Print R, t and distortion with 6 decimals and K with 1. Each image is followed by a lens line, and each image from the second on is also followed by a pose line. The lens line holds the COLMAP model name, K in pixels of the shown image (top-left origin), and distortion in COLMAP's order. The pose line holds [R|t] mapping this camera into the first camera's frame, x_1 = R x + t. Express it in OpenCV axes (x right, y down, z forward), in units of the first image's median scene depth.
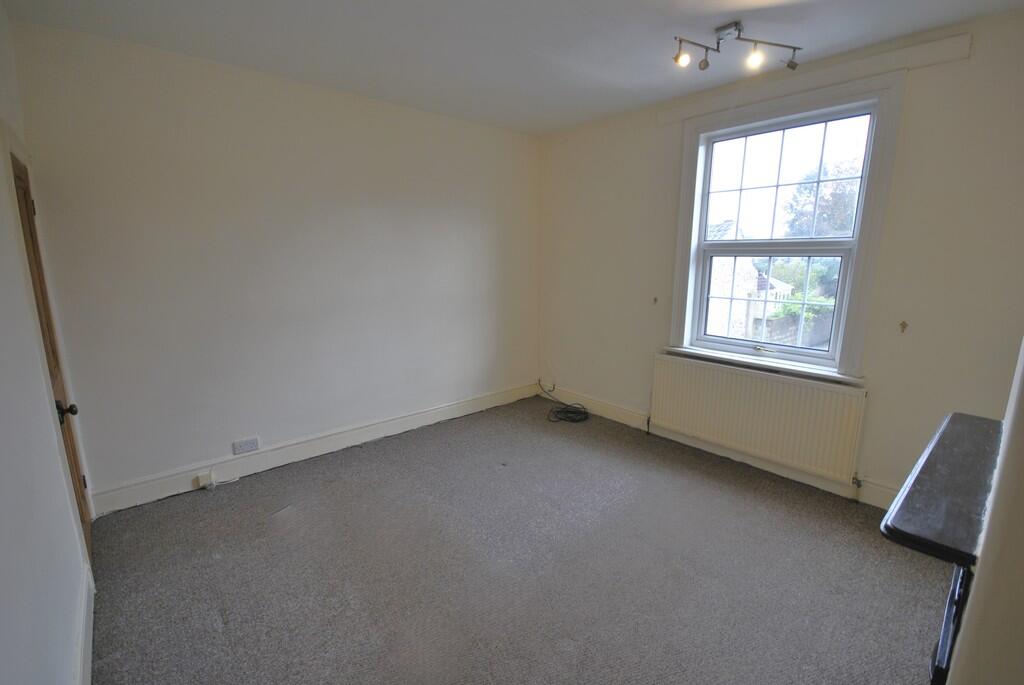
lens RADIAL K [[449.6, 0, 517.1], [0, 449.6, 347.8], [0, 0, 1]] dist [0.004435, -0.011345]
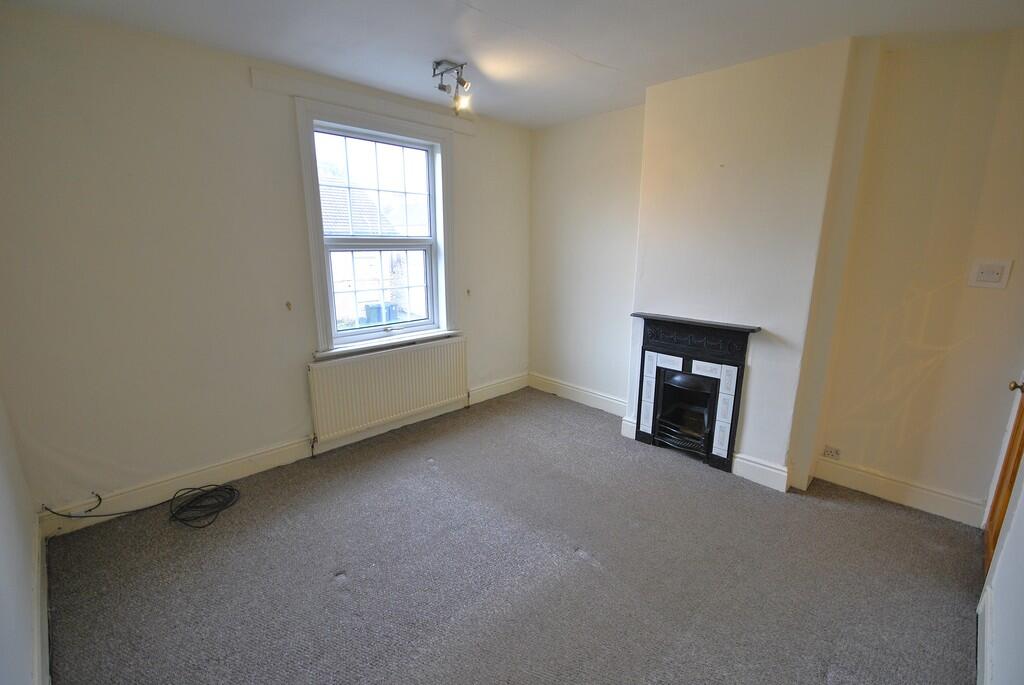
lens RADIAL K [[449.6, 0, 517.1], [0, 449.6, 347.8], [0, 0, 1]] dist [0.004435, -0.011345]
pose [[-0.073800, -0.220945, 0.972490, -0.606634], [0.197746, 0.952545, 0.231420, -0.151006], [-0.977471, 0.209385, -0.026607, 0.681876]]
